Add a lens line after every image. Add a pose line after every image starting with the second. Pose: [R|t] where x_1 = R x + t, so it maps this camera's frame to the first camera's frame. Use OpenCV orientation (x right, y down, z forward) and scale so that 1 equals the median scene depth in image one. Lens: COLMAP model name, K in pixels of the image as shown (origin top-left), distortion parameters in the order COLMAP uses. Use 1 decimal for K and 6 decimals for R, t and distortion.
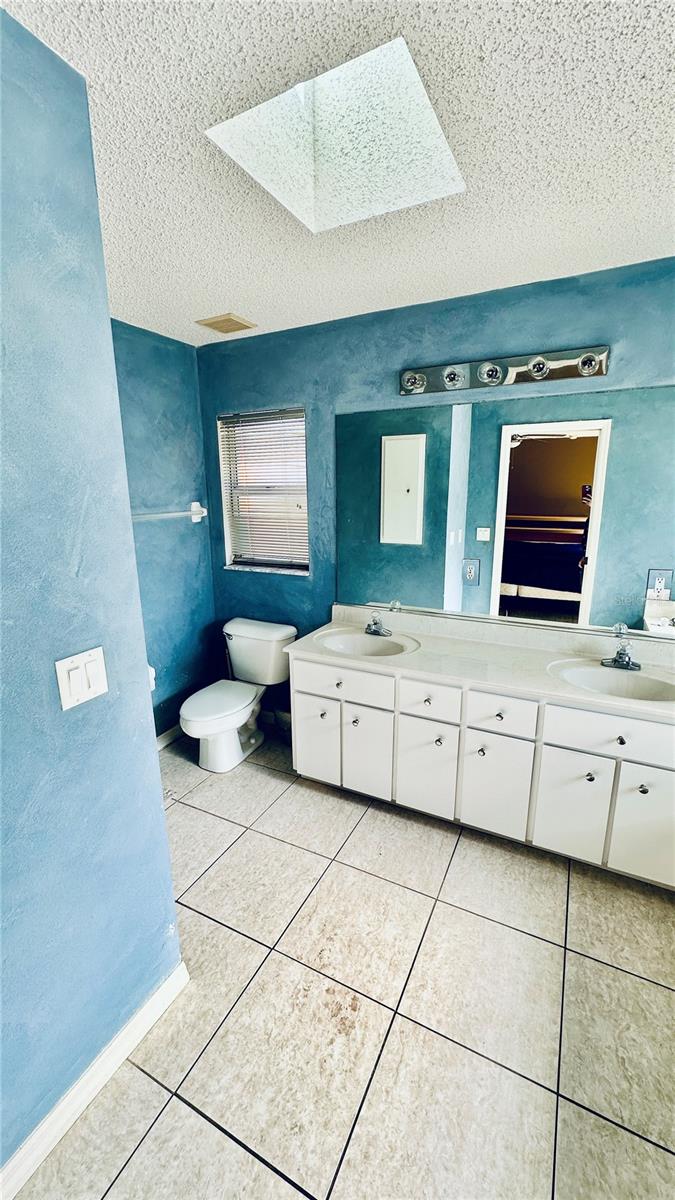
lens RADIAL K [[474.8, 0, 338.0], [0, 474.8, 600.4], [0, 0, 1]] dist [-0.000897, 0.000178]
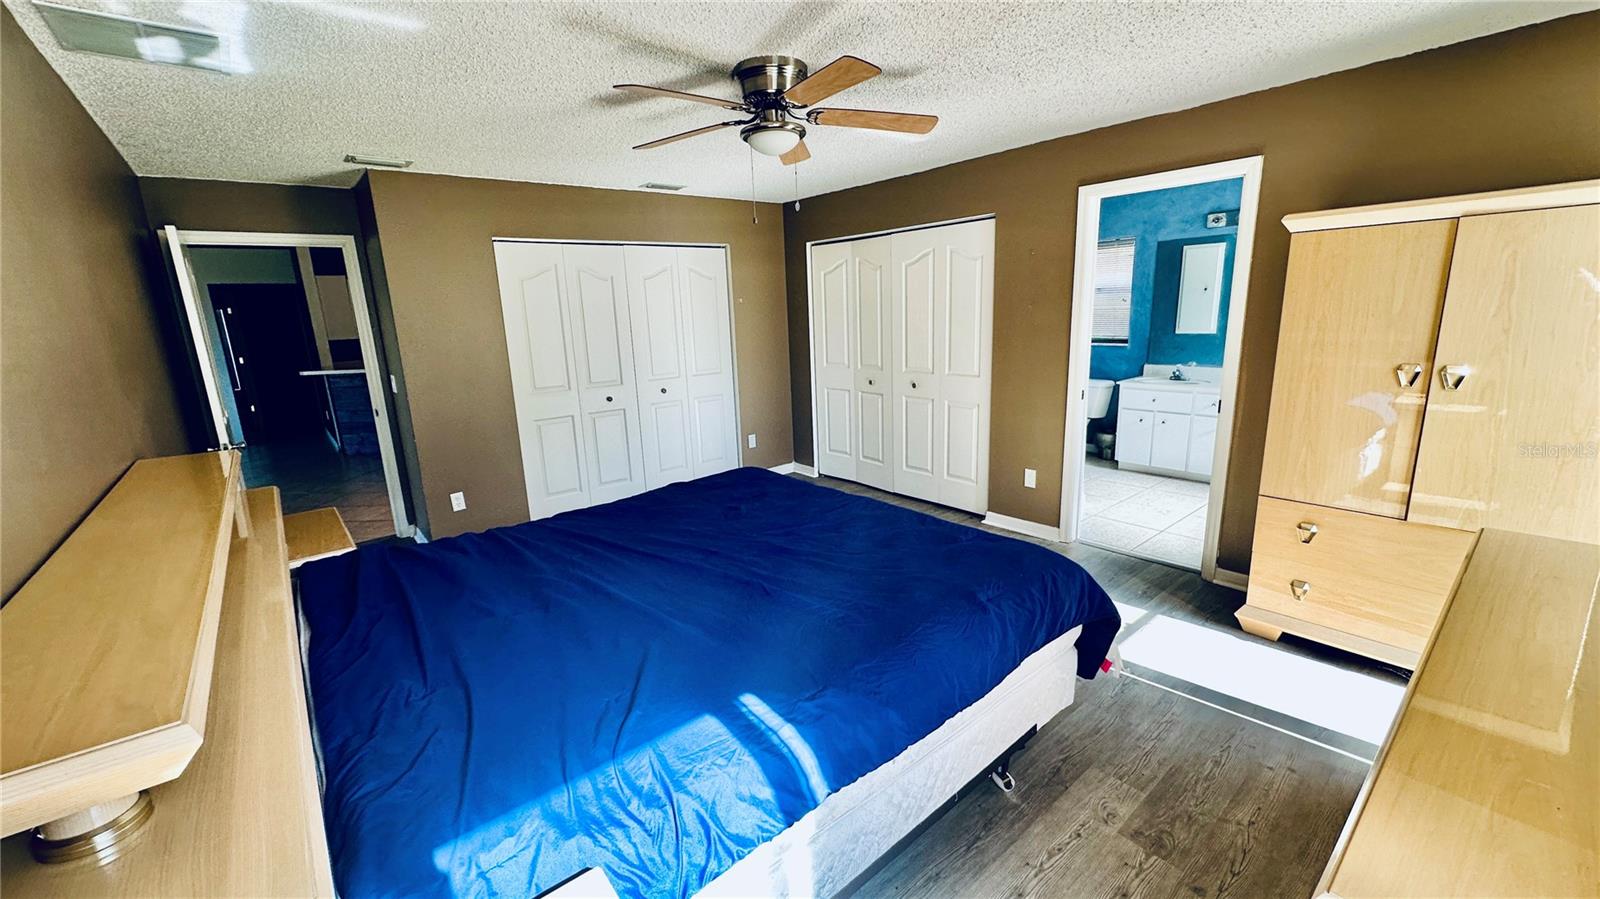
lens RADIAL K [[633.1, 0, 801.6], [0, 633.1, 443.4], [0, 0, 1]] dist [-0.000897, 0.000178]
pose [[0.919829, 0.061467, -0.387475, -0.320097], [-0.064474, 0.997906, 0.005249, 0.465873], [0.386986, 0.020154, 0.921865, -1.873295]]
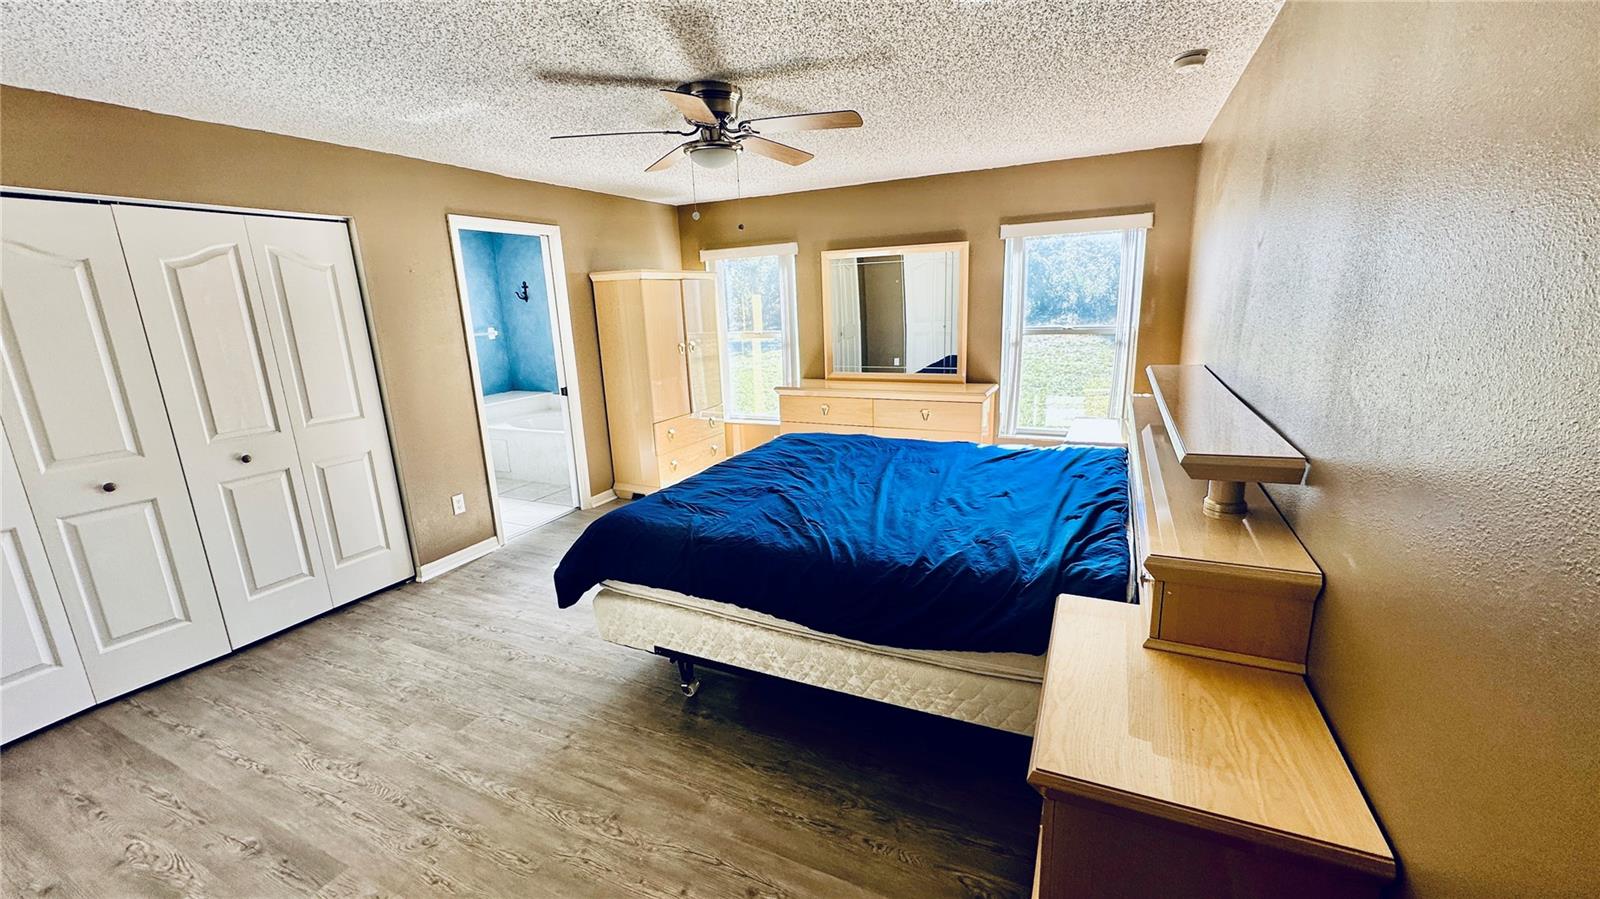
lens RADIAL K [[633.1, 0, 798.6], [0, 633.1, 450.5], [0, 0, 1]] dist [-0.000897, 0.000178]
pose [[-0.015779, -0.220492, 0.975261, -2.388843], [0.265294, 0.939500, 0.216699, 0.231852], [-0.964038, 0.262151, 0.043670, -0.820717]]
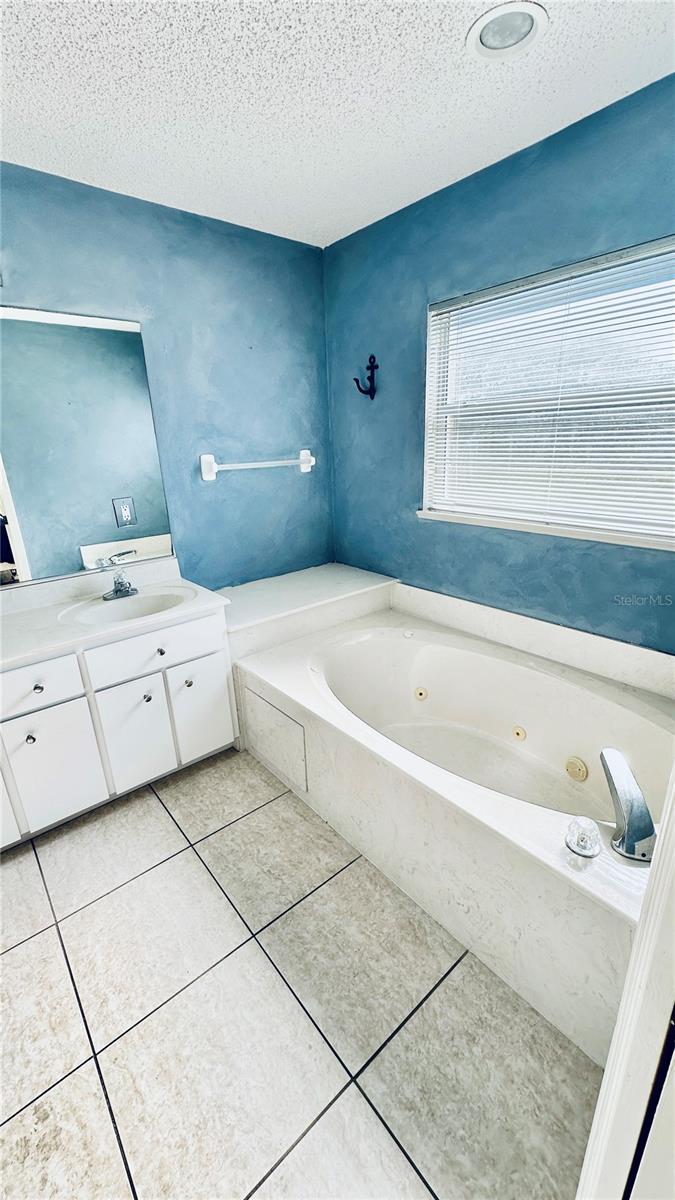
lens RADIAL K [[474.8, 0, 339.6], [0, 474.8, 599.2], [0, 0, 1]] dist [-0.000897, 0.000178]
pose [[0.388816, -0.297606, 0.871925, -0.142146], [0.241665, 0.946198, 0.215192, 0.041610], [-0.889056, 0.127044, 0.439817, 0.128539]]
